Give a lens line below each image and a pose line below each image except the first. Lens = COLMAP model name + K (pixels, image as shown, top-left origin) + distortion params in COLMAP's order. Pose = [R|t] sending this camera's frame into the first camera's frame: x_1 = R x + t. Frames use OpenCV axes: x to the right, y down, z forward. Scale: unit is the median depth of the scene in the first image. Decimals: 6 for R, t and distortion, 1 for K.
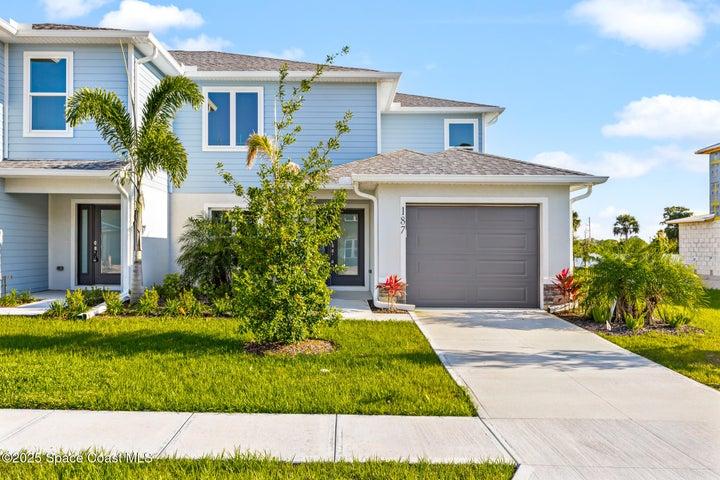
lens RADIAL K [[567.5, 0, 360.0], [0, 567.5, 240.0], [0, 0, 1]] dist [-0.015761, -0.006977]
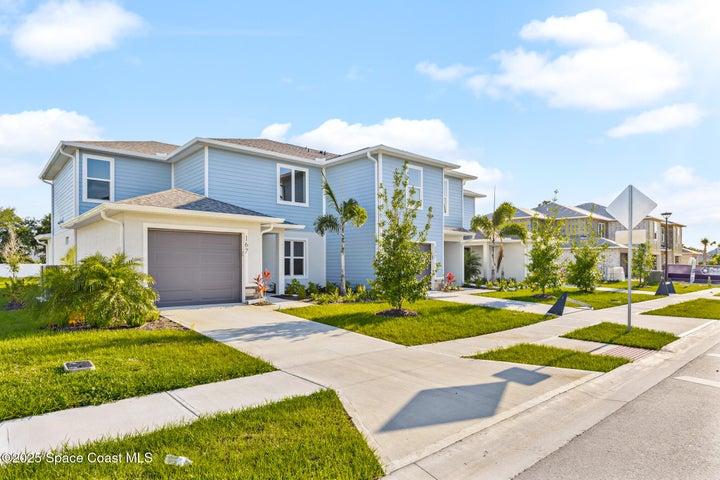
lens RADIAL K [[401.6, 0, 360.0], [0, 401.6, 240.0], [0, 0, 1]] dist [0.003646, 0.000653]
pose [[0.756532, 0.028209, 0.653348, -0.550465], [-0.001786, 0.999155, -0.041071, -0.005861], [-0.653954, 0.029904, 0.755943, -0.000424]]
